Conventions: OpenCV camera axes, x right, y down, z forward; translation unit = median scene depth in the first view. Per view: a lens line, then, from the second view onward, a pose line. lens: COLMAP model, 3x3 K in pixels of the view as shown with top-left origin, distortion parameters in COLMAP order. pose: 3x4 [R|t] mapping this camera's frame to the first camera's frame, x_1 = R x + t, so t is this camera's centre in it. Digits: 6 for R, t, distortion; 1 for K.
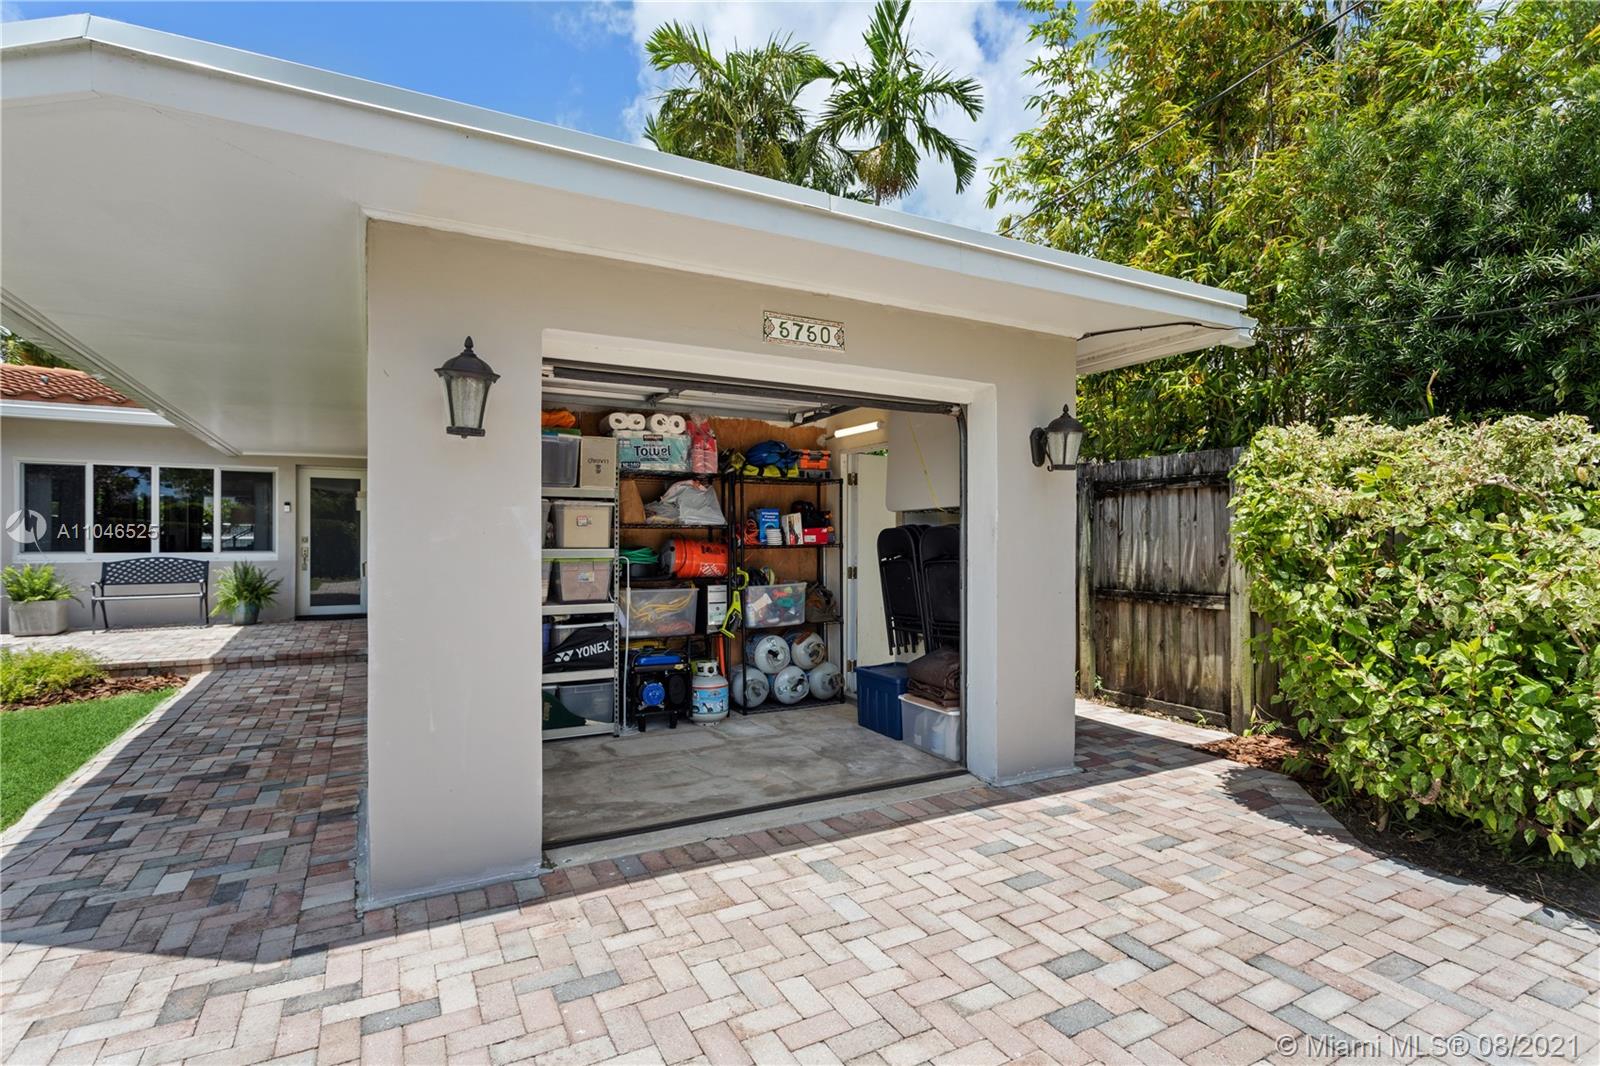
lens RADIAL K [[785.2, 0, 799.6], [0, 785.2, 544.5], [0, 0, 1]] dist [-0.001253, 0.000914]
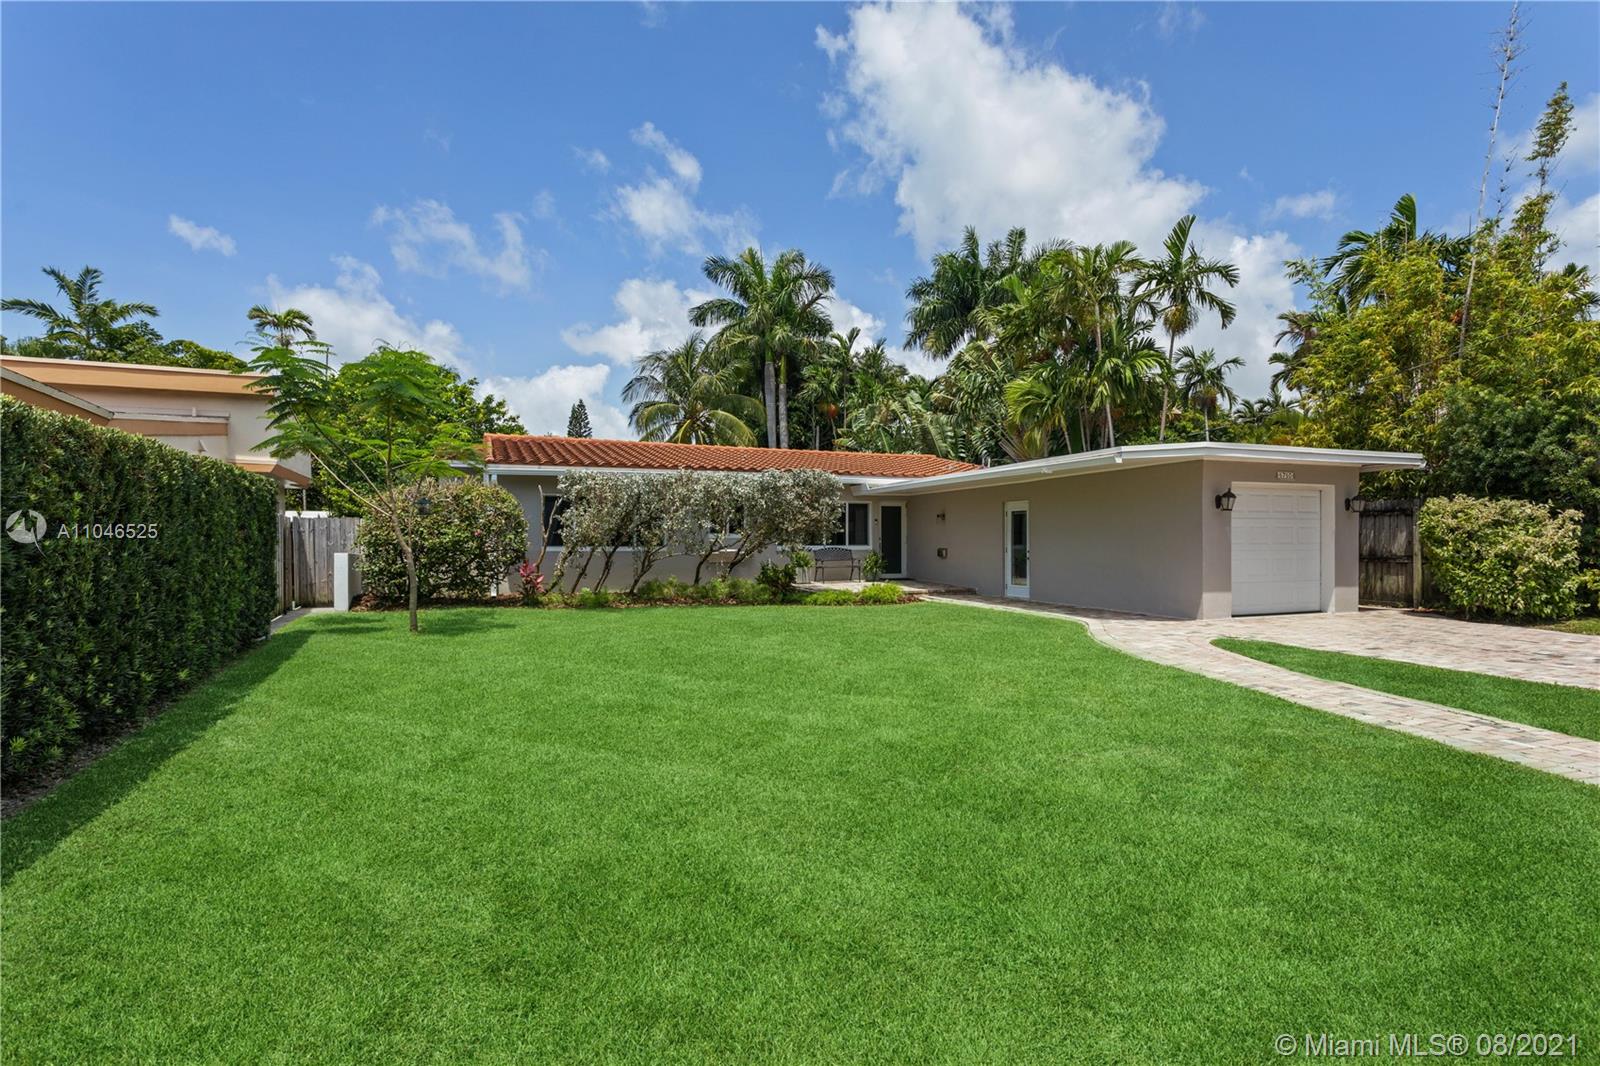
lens RADIAL K [[785.2, 0, 799.6], [0, 785.2, 544.5], [0, 0, 1]] dist [-0.001253, 0.000914]
pose [[0.991258, -0.001662, -0.131930, -1.532689], [0.001129, 0.999991, -0.004115, 0.045359], [0.131935, 0.003930, 0.991251, -2.514917]]
